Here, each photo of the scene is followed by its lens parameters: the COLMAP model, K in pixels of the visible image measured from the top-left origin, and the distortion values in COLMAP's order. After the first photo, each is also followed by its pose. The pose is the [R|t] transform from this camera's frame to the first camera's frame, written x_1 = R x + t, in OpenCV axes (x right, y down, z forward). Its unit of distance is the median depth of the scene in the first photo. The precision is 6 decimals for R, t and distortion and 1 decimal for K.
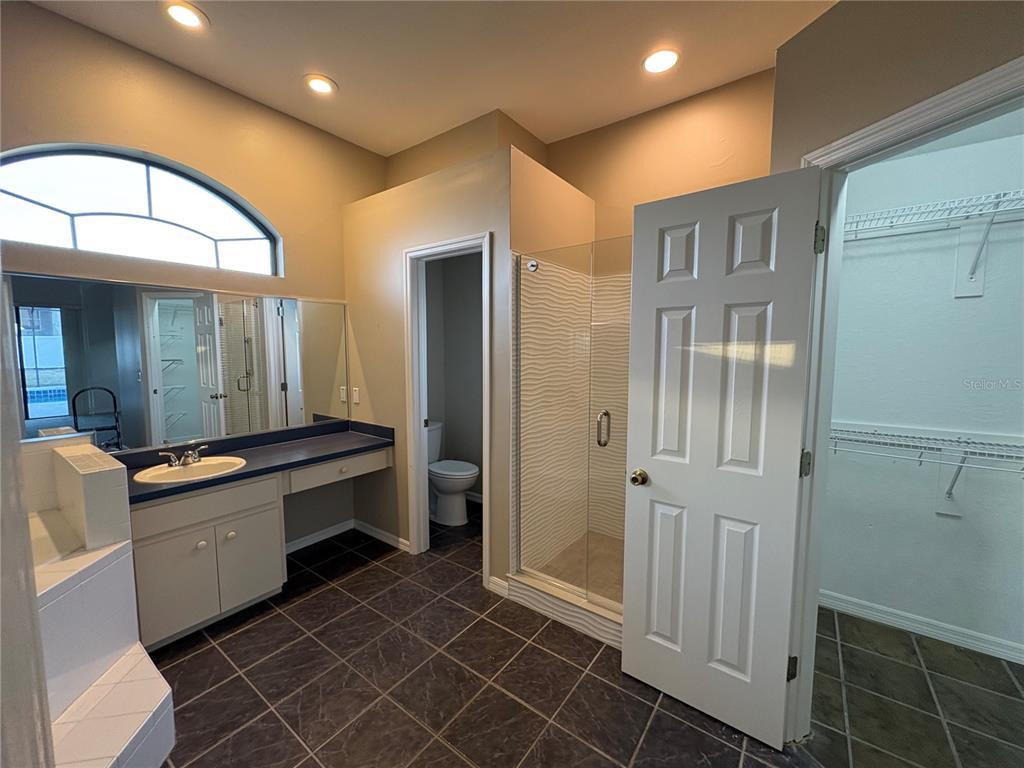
lens RADIAL K [[407.9, 0, 512.0], [0, 407.9, 384.0], [0, 0, 1]] dist [-0.000122, 0.000025]
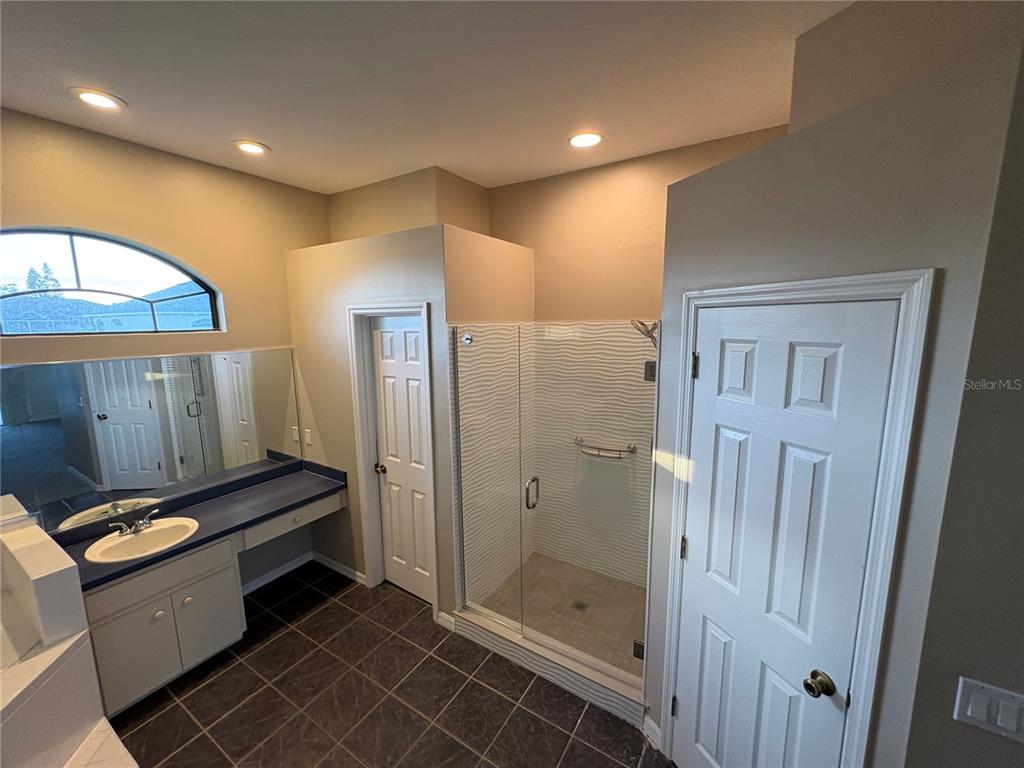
lens RADIAL K [[407.9, 0, 512.0], [0, 407.9, 384.0], [0, 0, 1]] dist [-0.000122, 0.000025]
pose [[0.997058, -0.022654, 0.073227, 0.084117], [0.017693, 0.997549, 0.067696, -0.236655], [-0.074581, -0.066201, 0.995015, -0.078981]]
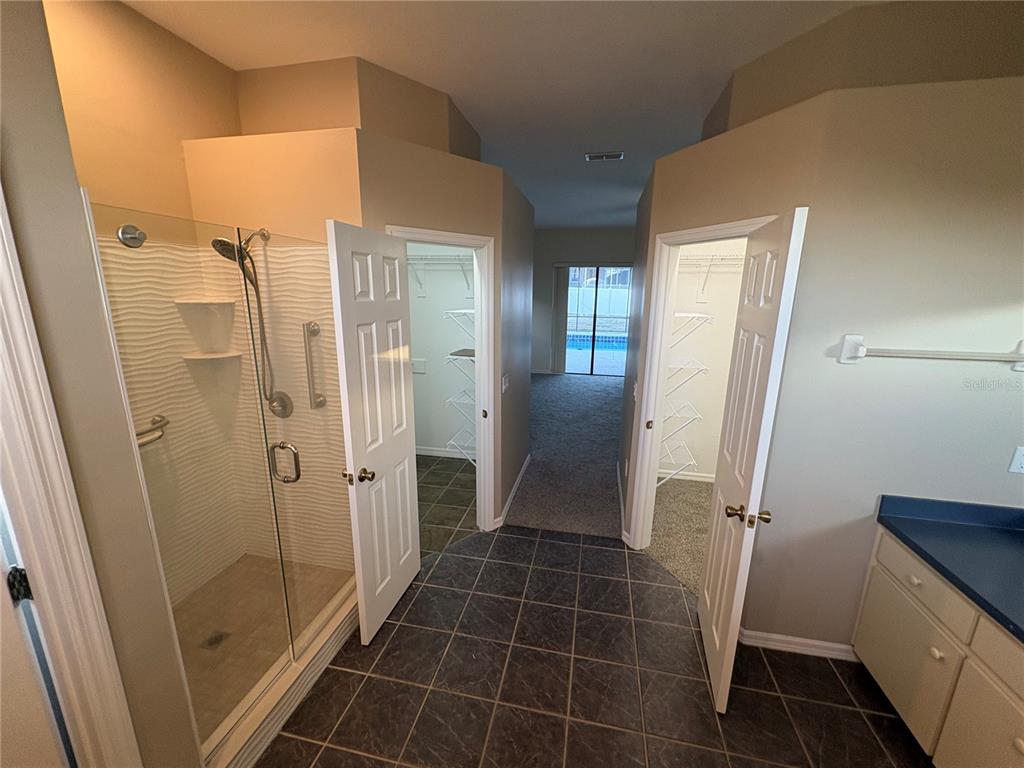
lens RADIAL K [[407.9, 0, 512.0], [0, 407.9, 384.0], [0, 0, 1]] dist [-0.000122, 0.000025]
pose [[-0.412994, -0.209885, 0.886219, -0.611453], [0.064187, 0.963955, 0.258208, -0.215493], [-0.908469, 0.163521, -0.384635, 0.781099]]
